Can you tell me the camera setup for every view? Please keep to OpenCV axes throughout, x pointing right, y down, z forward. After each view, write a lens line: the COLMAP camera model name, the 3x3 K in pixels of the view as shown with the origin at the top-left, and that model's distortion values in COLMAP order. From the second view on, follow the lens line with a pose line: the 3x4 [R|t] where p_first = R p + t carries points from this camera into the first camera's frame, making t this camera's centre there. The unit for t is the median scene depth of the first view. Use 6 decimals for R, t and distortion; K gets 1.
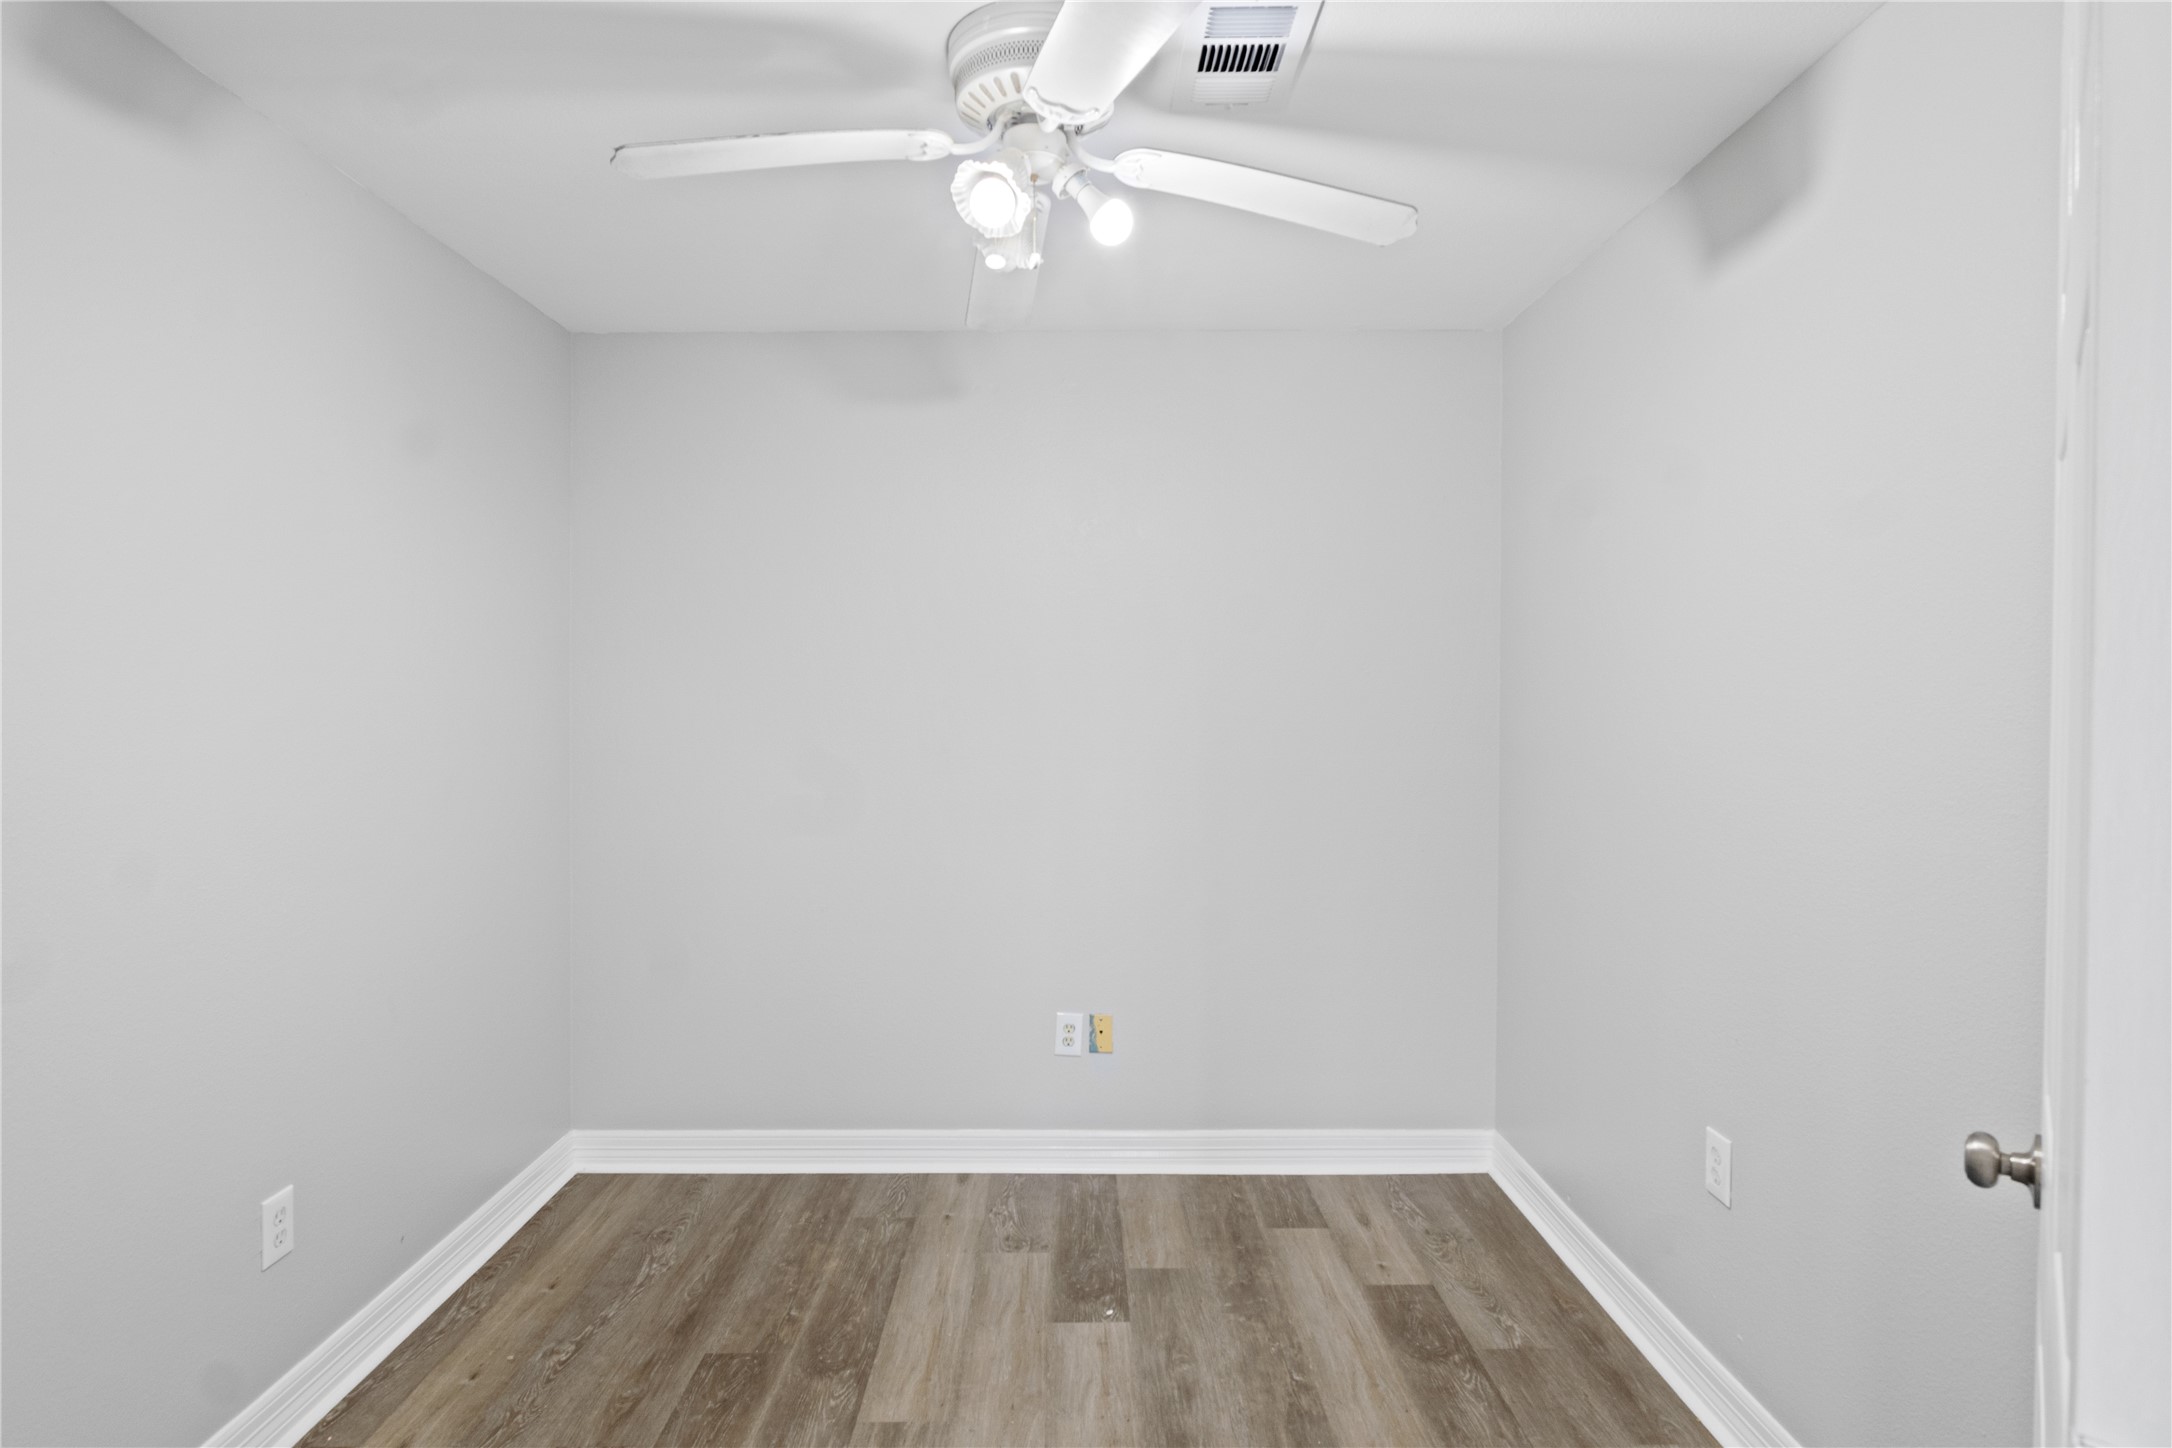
lens RADIAL K [[1173.0, 0, 1086.0], [0, 1173.0, 724.0], [0, 0, 1]] dist [0.000265, 0.000071]
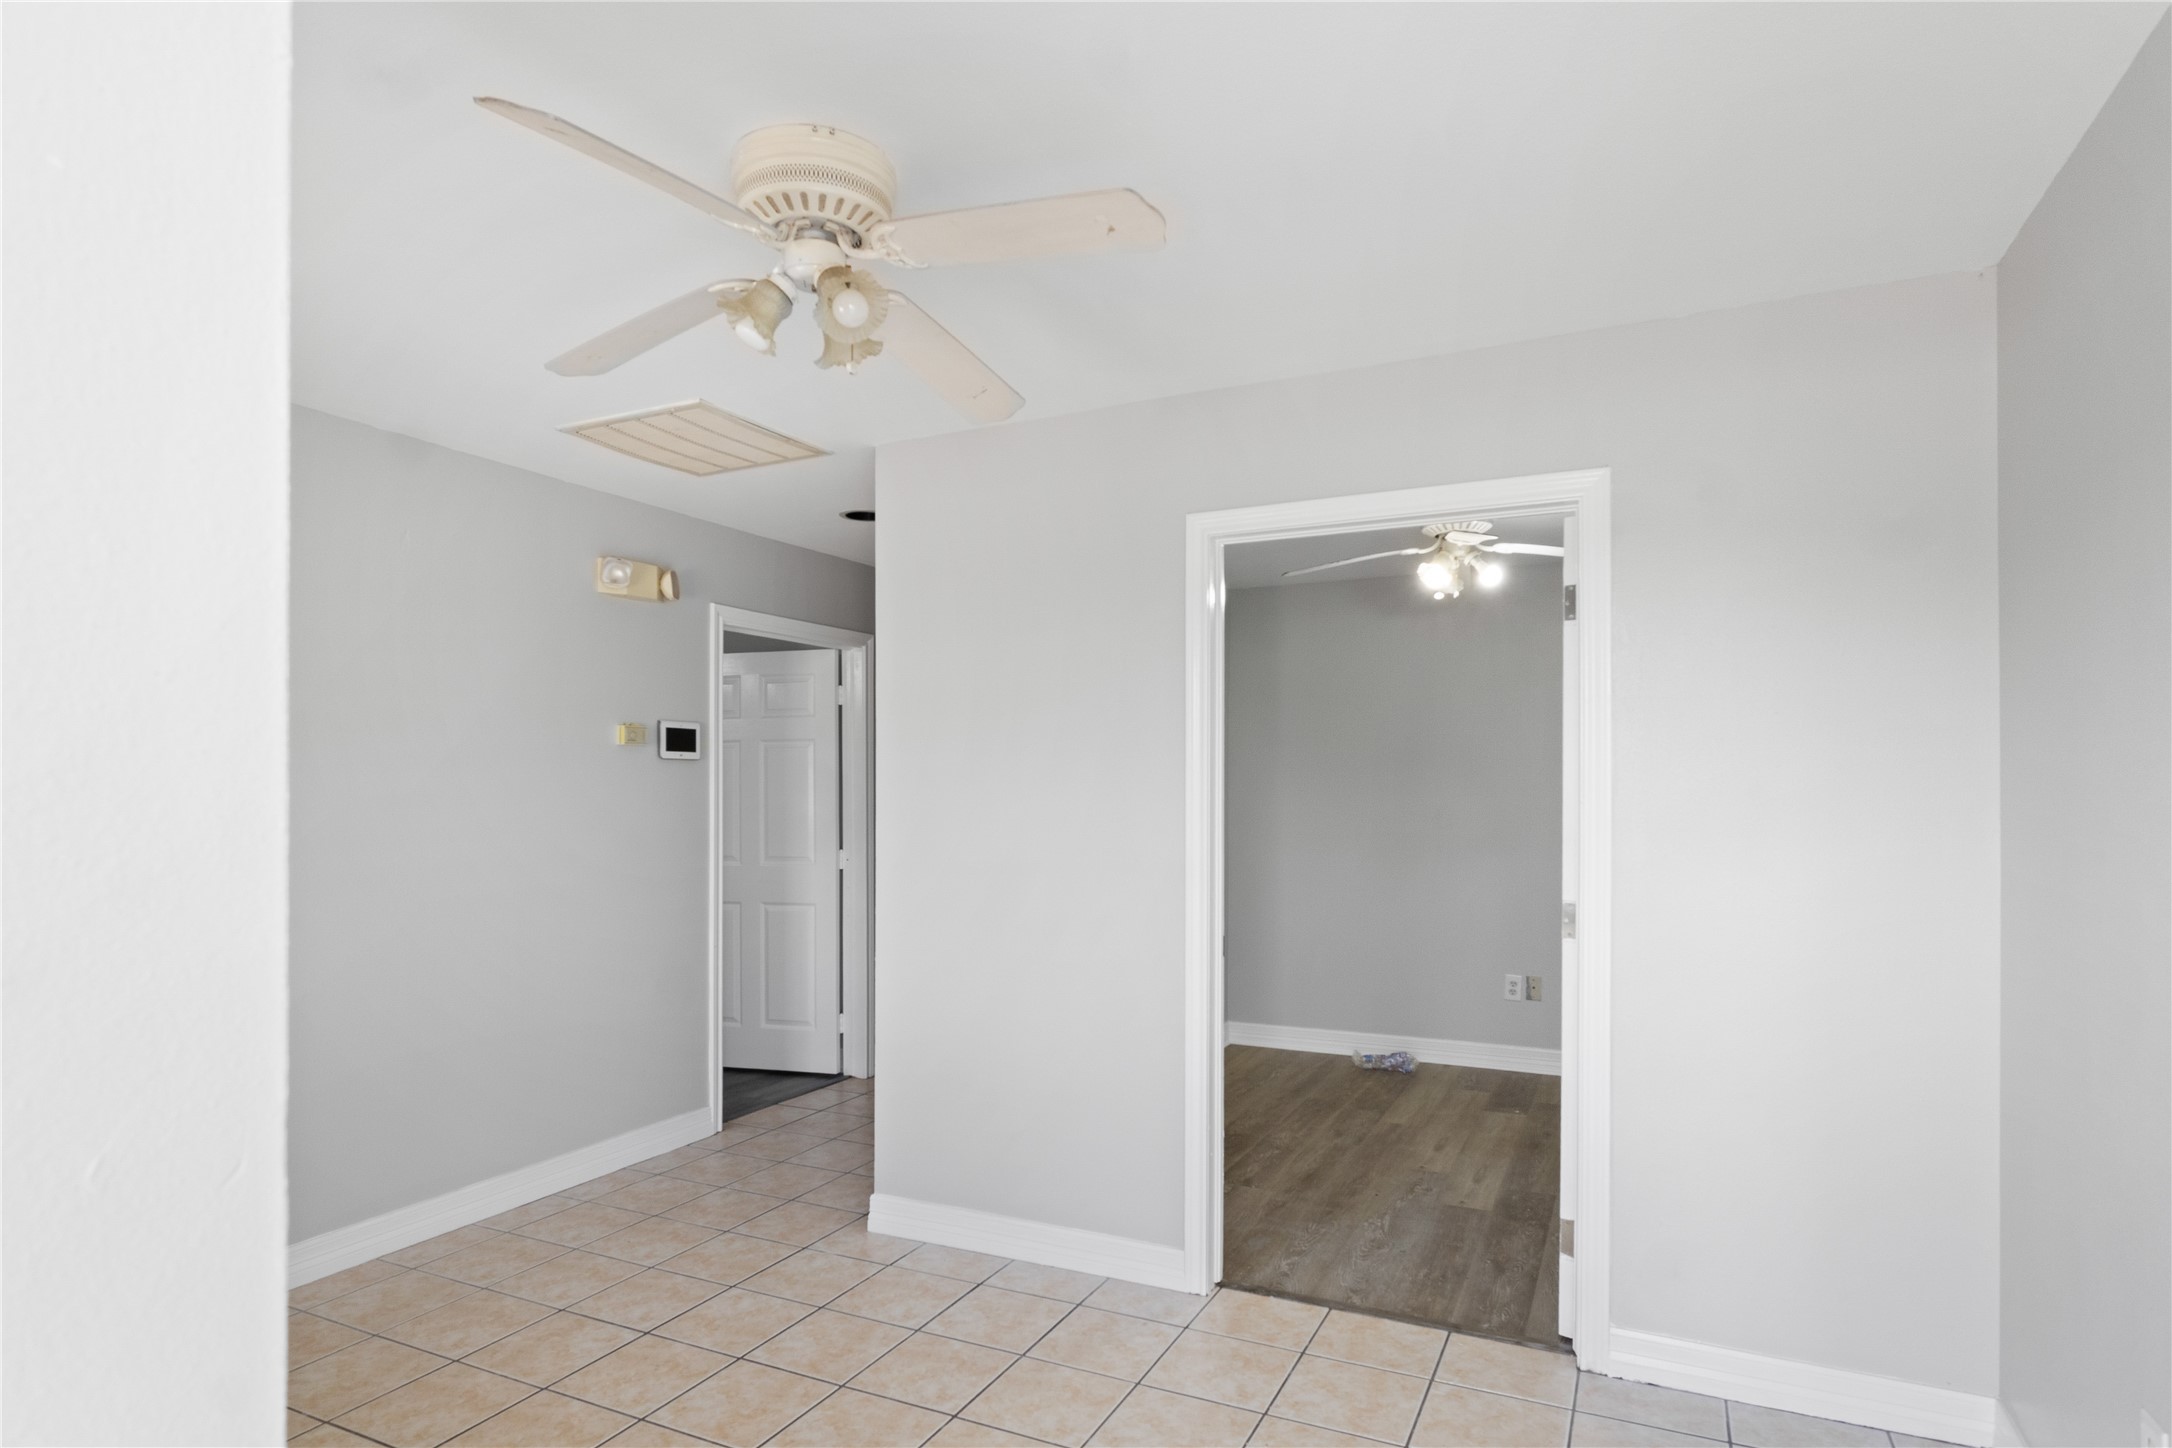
lens RADIAL K [[1180.5, 0, 1087.2], [0, 1180.5, 785.5], [0, 0, 1]] dist [-0.001039, -0.000053]
pose [[0.897732, -0.004201, -0.440522, 0.242504], [-0.006150, 0.999738, -0.022069, 0.025959], [0.440499, 0.022521, 0.897470, -1.030763]]
